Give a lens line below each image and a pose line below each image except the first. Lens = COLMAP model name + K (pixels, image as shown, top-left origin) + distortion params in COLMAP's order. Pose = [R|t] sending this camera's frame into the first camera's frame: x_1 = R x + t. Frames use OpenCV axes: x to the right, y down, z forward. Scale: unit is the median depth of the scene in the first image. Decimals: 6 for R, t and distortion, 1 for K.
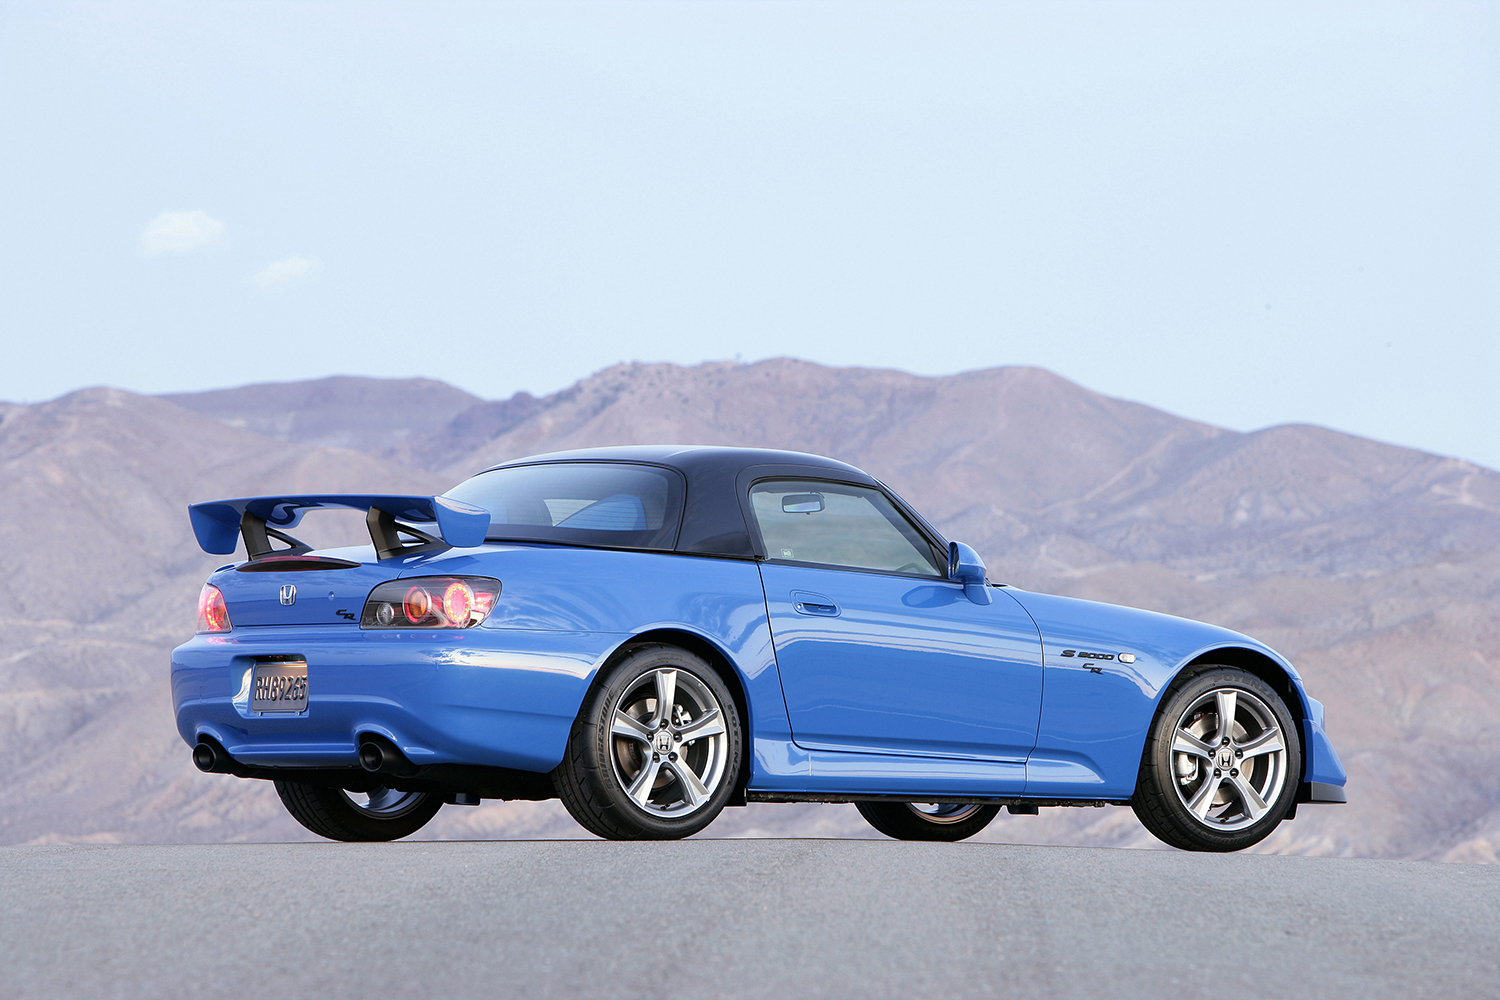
lens RADIAL K [[8633.0, 0, 748.9], [0, 8633.0, 501.1], [0, 0, 1]] dist [2.185851, 0.000000]
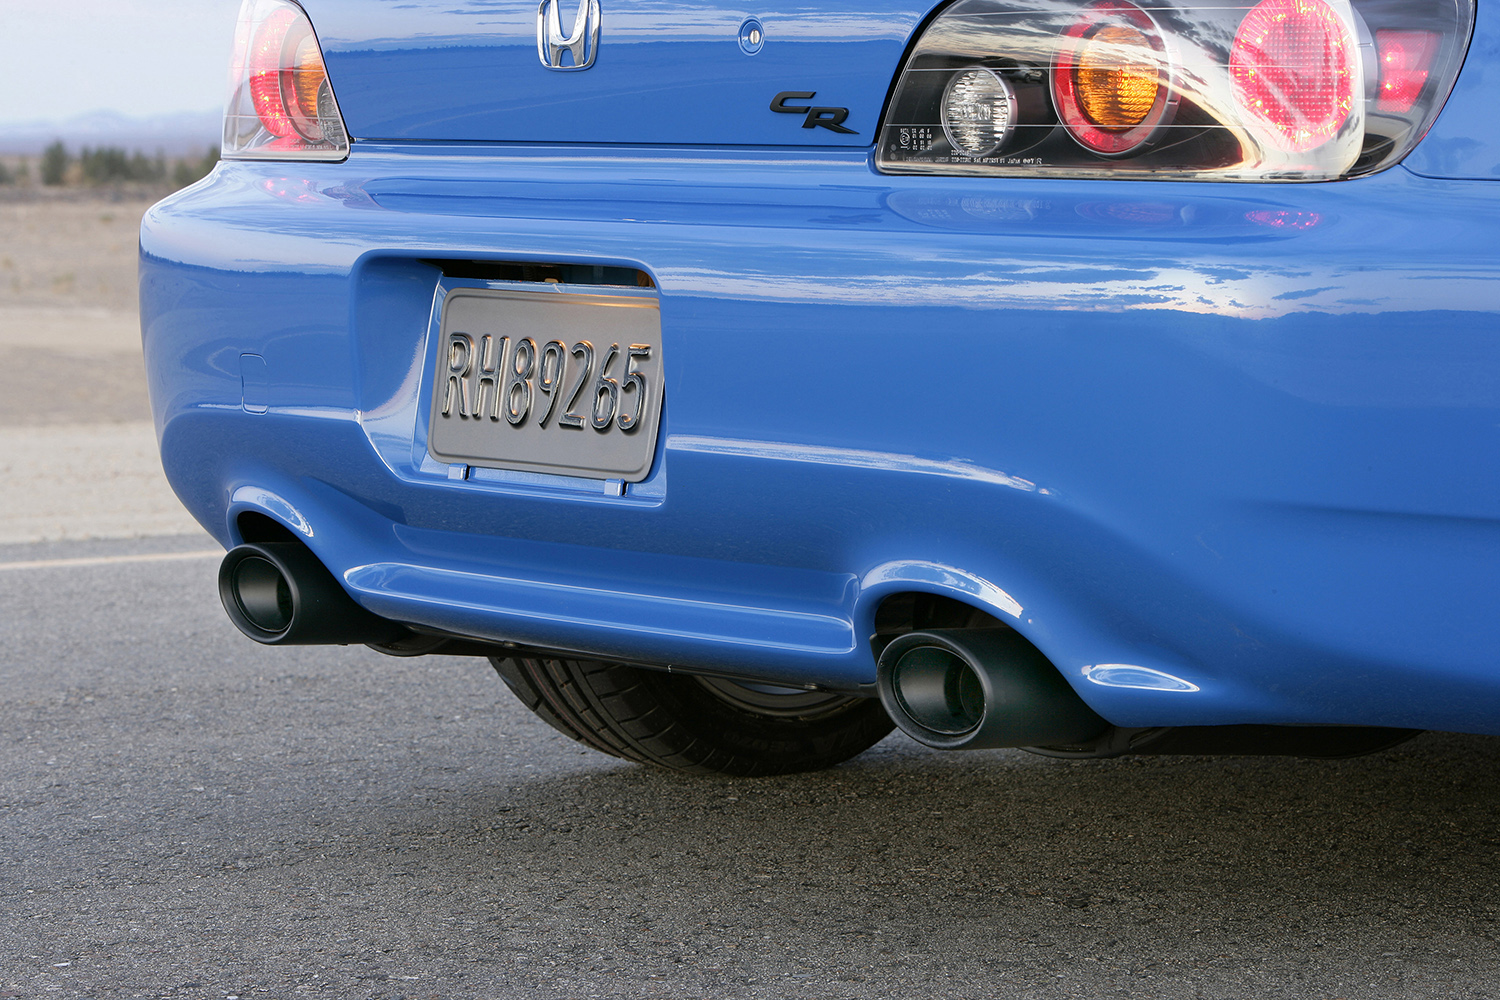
lens RADIAL K [[4545.0, 0, 749.7], [0, 4545.0, 500.2], [0, 0, 1]] dist [-0.526226, 0.000000]
pose [[0.998220, 0.002226, 0.059595, -0.055969], [-0.009572, 0.992328, 0.123266, 0.007983], [-0.058863, -0.123617, 0.990583, 0.864334]]
